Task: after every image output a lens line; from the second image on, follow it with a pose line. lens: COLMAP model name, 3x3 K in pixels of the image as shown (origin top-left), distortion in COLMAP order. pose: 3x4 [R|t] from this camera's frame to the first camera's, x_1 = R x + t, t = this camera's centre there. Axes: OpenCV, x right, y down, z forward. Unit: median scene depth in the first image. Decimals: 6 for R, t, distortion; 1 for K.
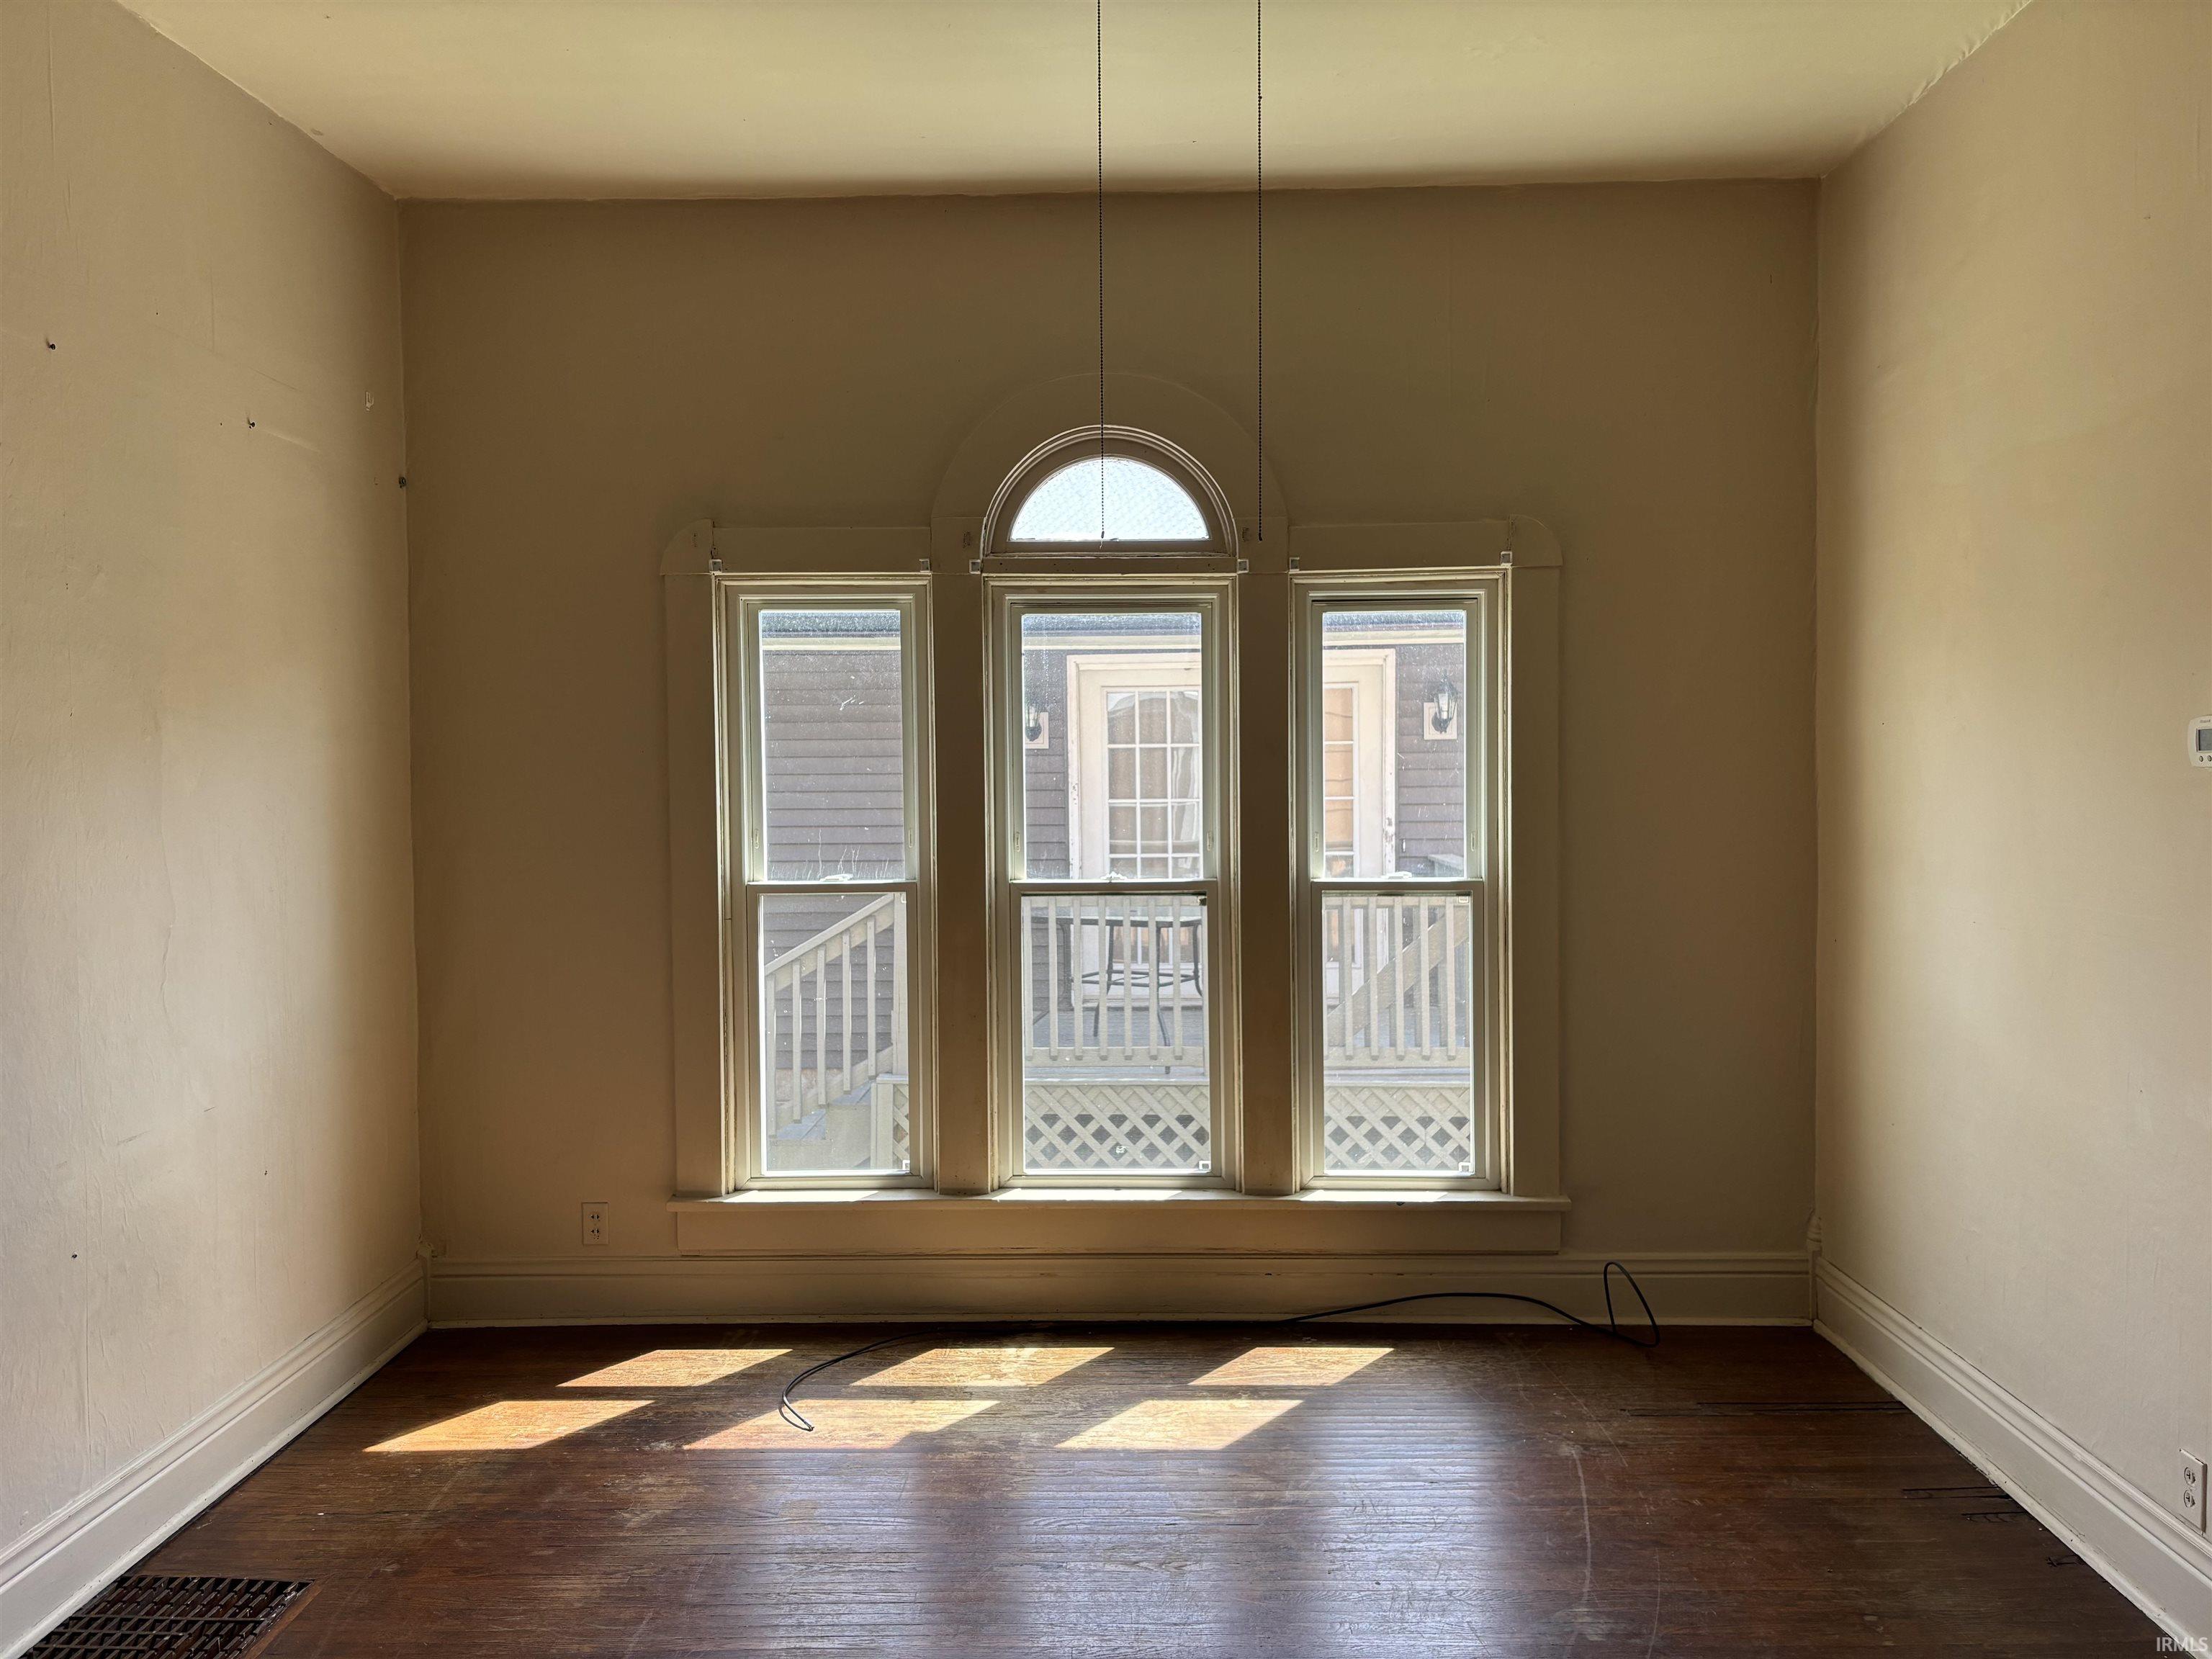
lens RADIAL K [[1680.2, 0, 1111.4], [0, 1680.2, 830.6], [0, 0, 1]] dist [0.005597, 0.009814]
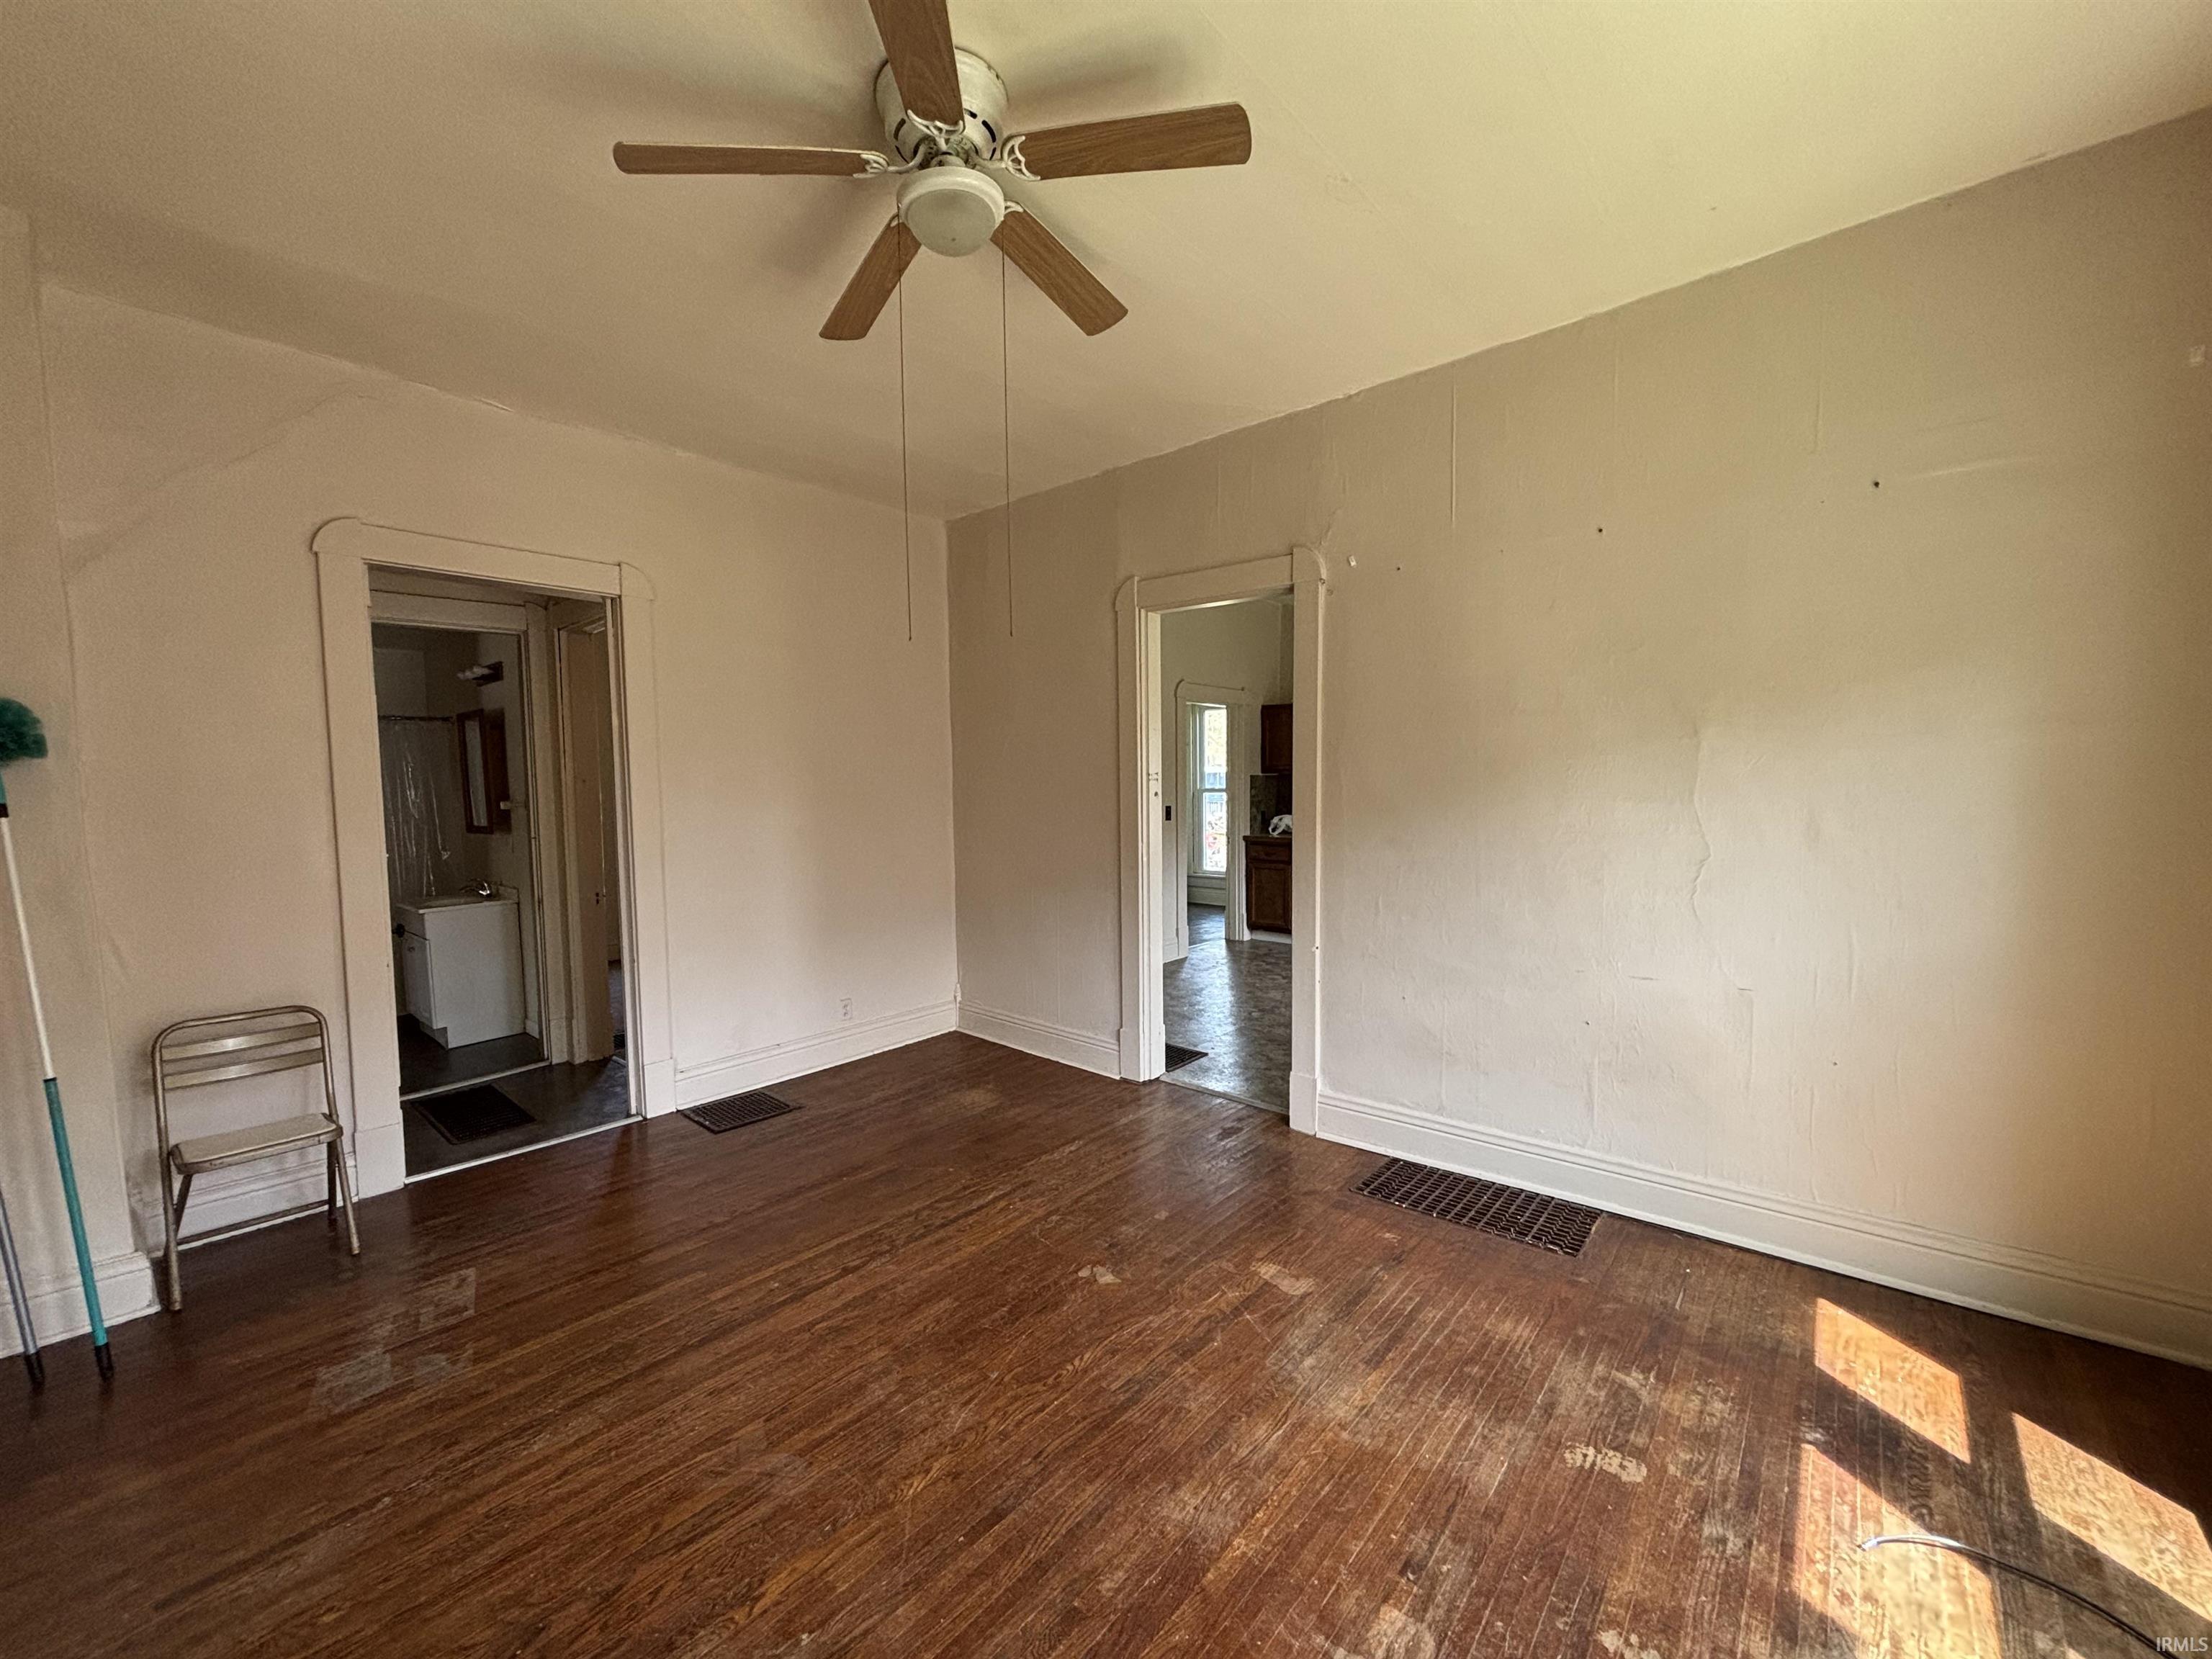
lens RADIAL K [[886.9, 0, 1110.8], [0, 886.9, 829.1], [0, 0, 1]] dist [-0.001651, -0.000165]
pose [[-0.630638, 0.062474, -0.773559, 0.373652], [-0.012218, 0.995832, 0.090386, -0.034213], [0.775981, 0.066452, -0.627246, 0.959504]]
